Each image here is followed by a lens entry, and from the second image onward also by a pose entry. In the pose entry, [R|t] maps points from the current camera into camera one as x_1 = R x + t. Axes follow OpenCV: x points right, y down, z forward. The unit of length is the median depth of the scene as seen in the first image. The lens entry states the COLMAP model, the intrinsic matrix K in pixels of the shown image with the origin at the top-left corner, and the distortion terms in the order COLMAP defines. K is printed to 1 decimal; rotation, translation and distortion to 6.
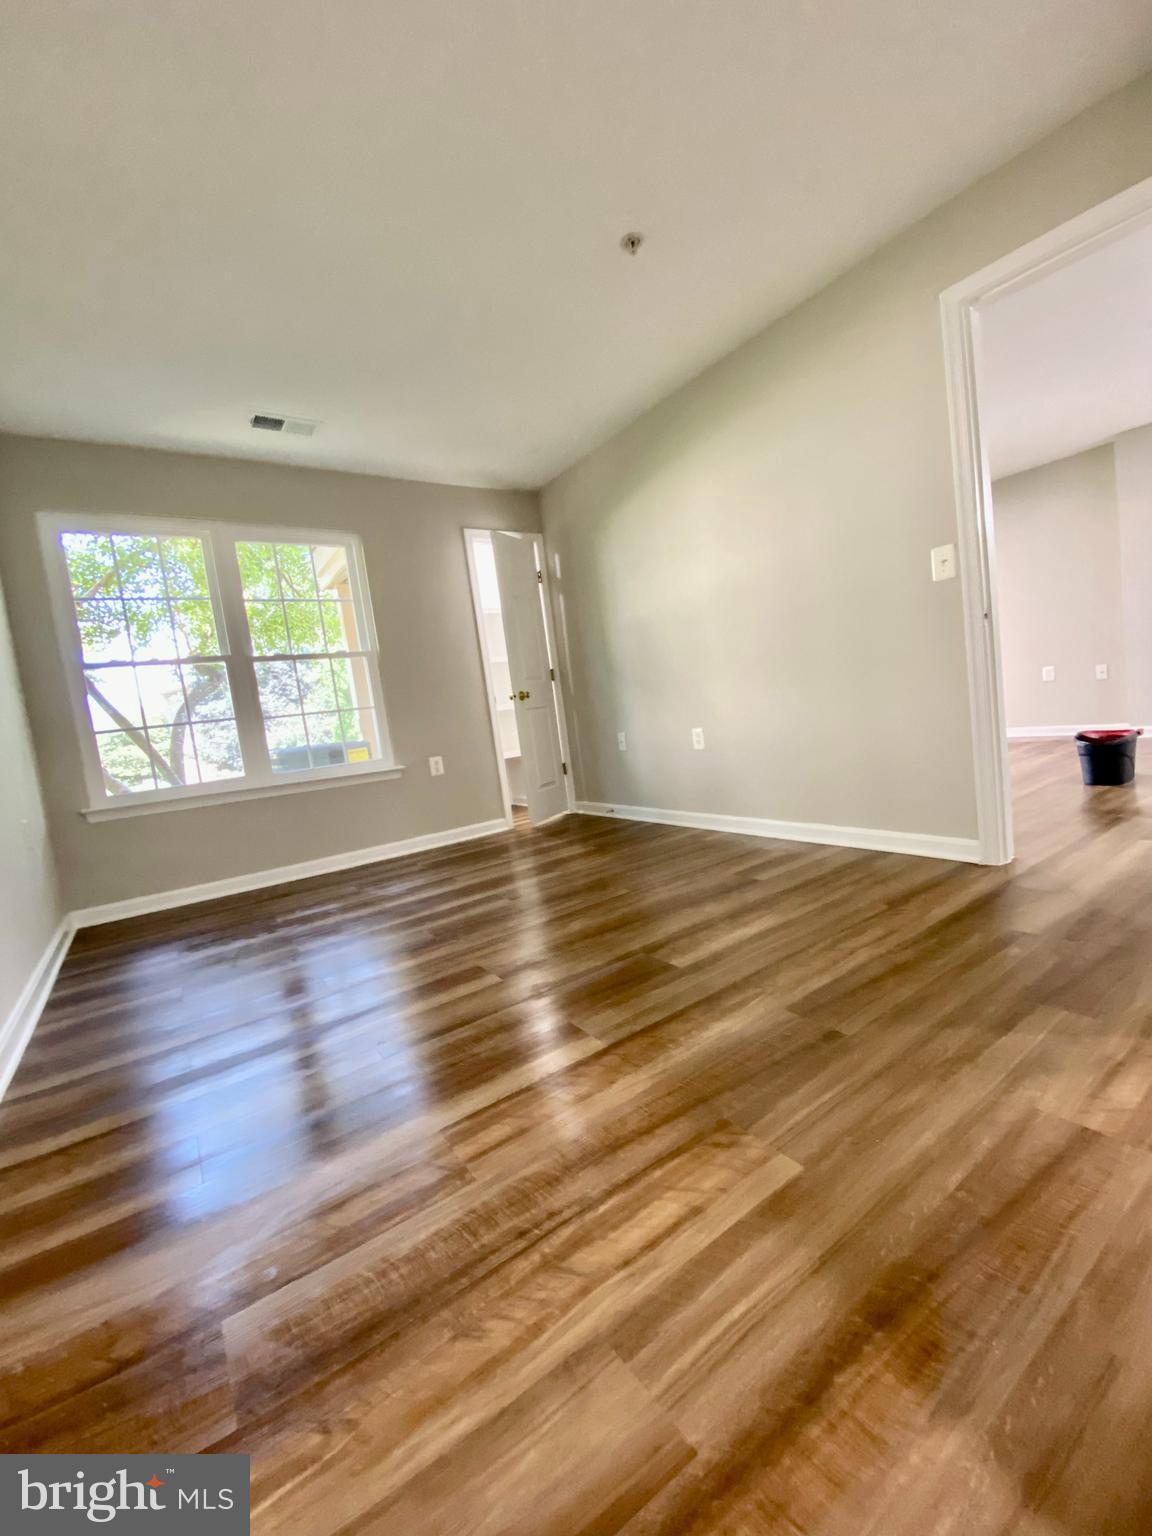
lens RADIAL K [[614.8, 0, 580.8], [0, 614.8, 764.1], [0, 0, 1]] dist [0.037499, -0.028122]
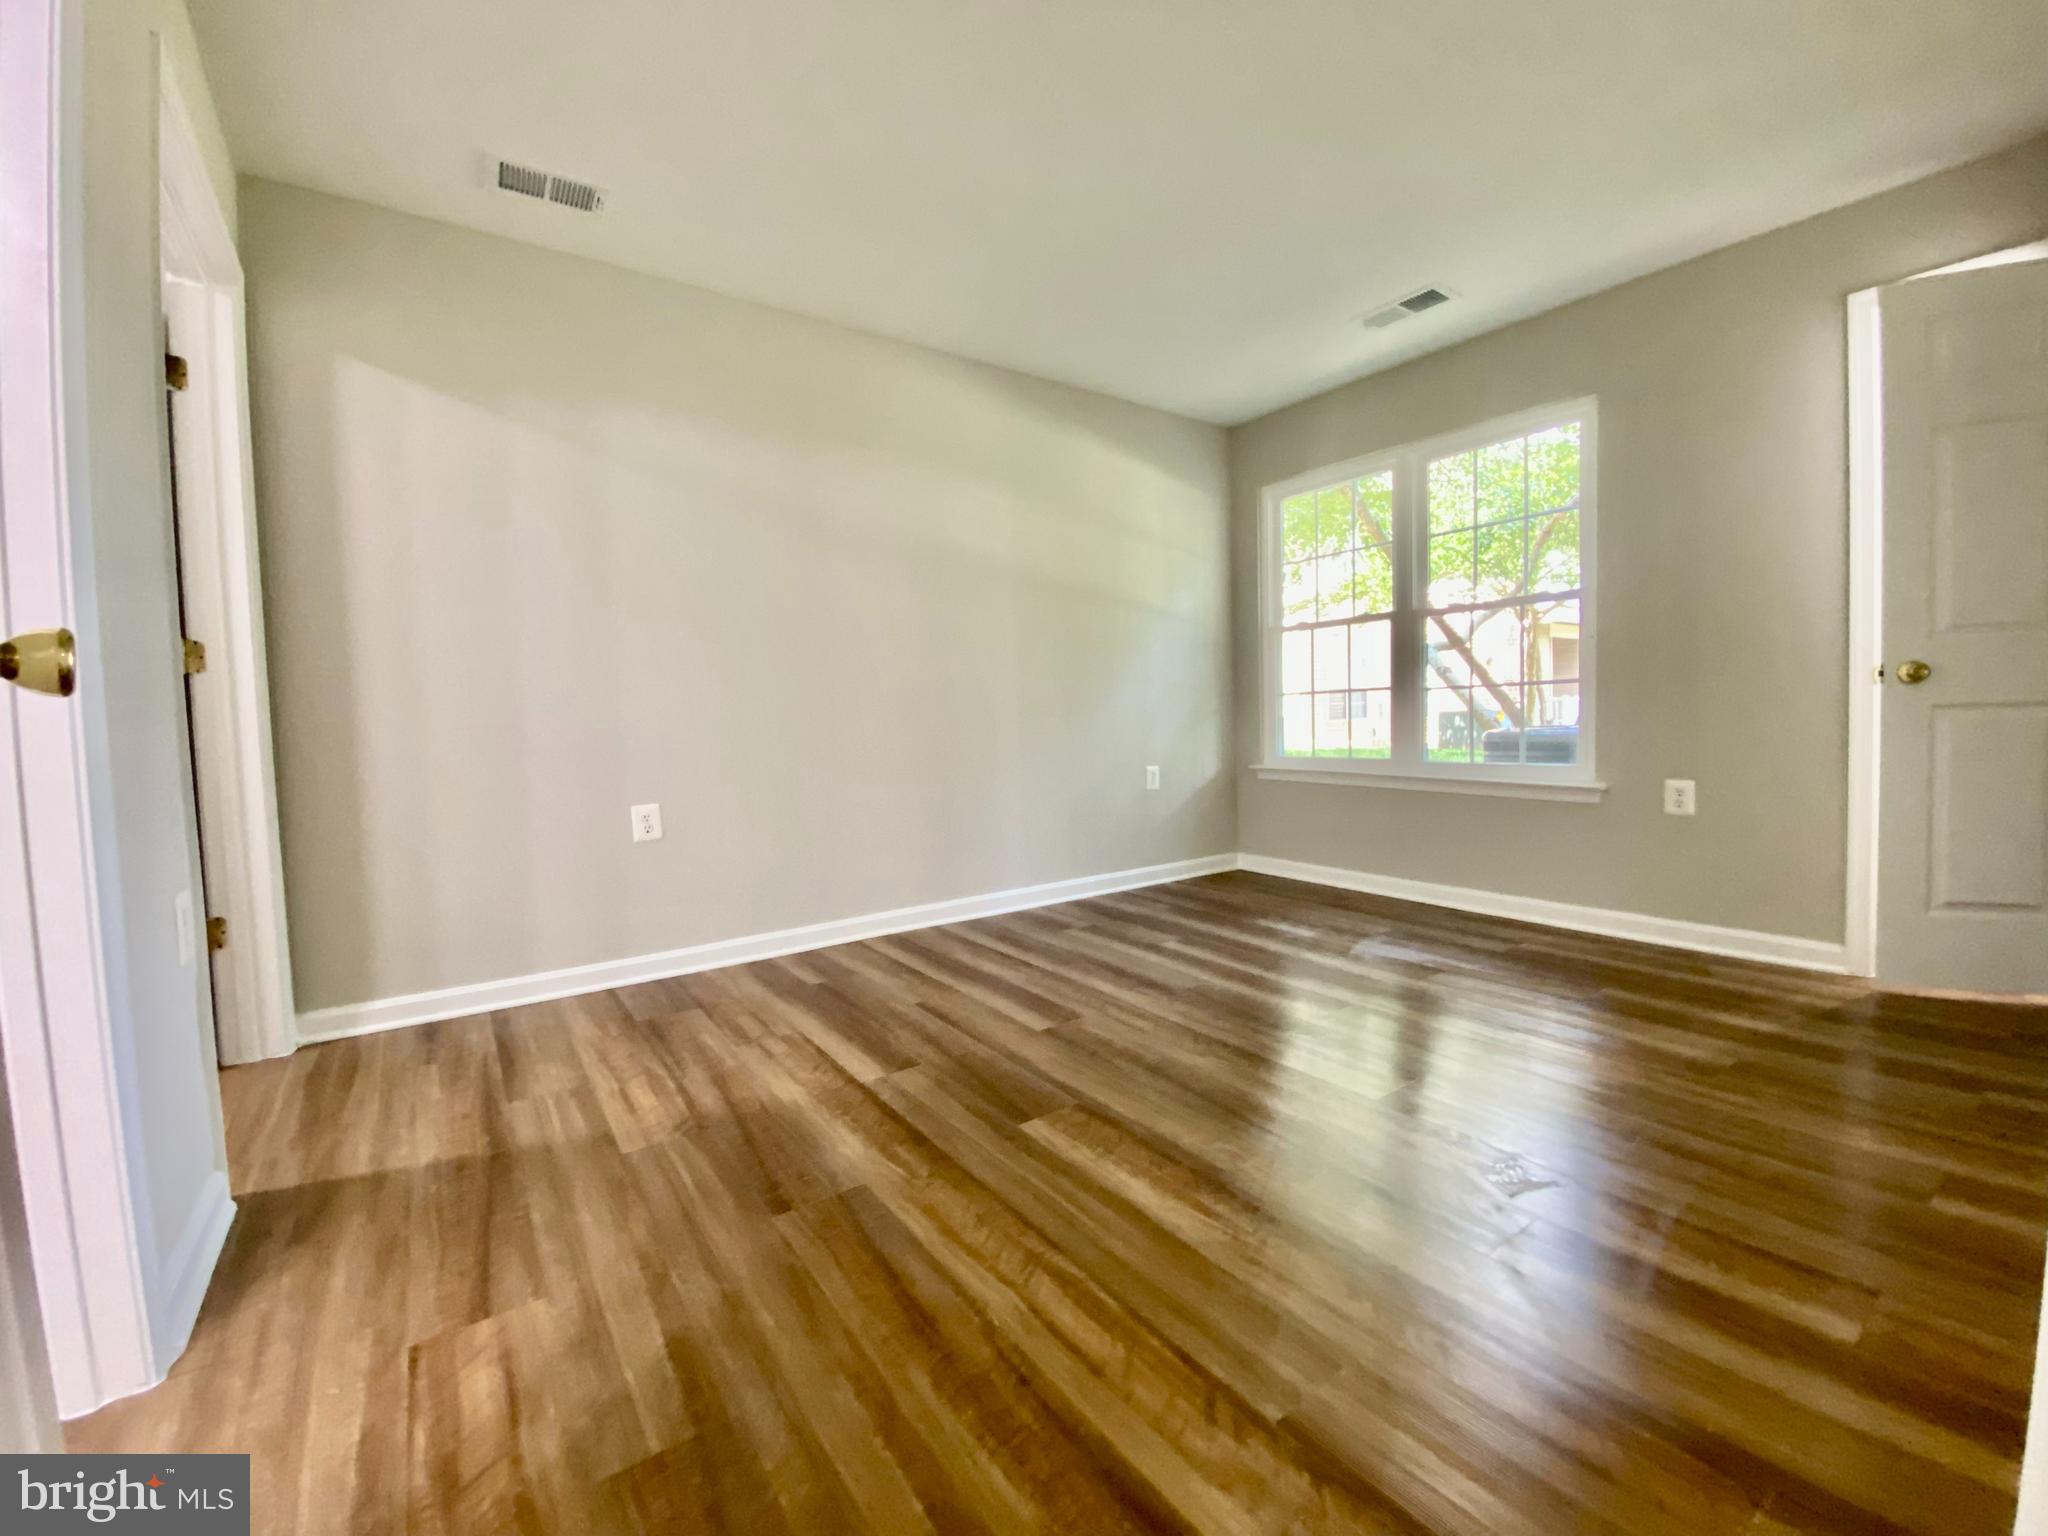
lens RADIAL K [[819.7, 0, 1017.0], [0, 819.7, 767.1], [0, 0, 1]] dist [0.037499, -0.028122]
pose [[0.020241, 0.176092, -0.984166, 1.273927], [-0.061133, 0.982743, 0.174581, -0.315623], [0.997924, 0.056631, 0.030657, 1.143542]]
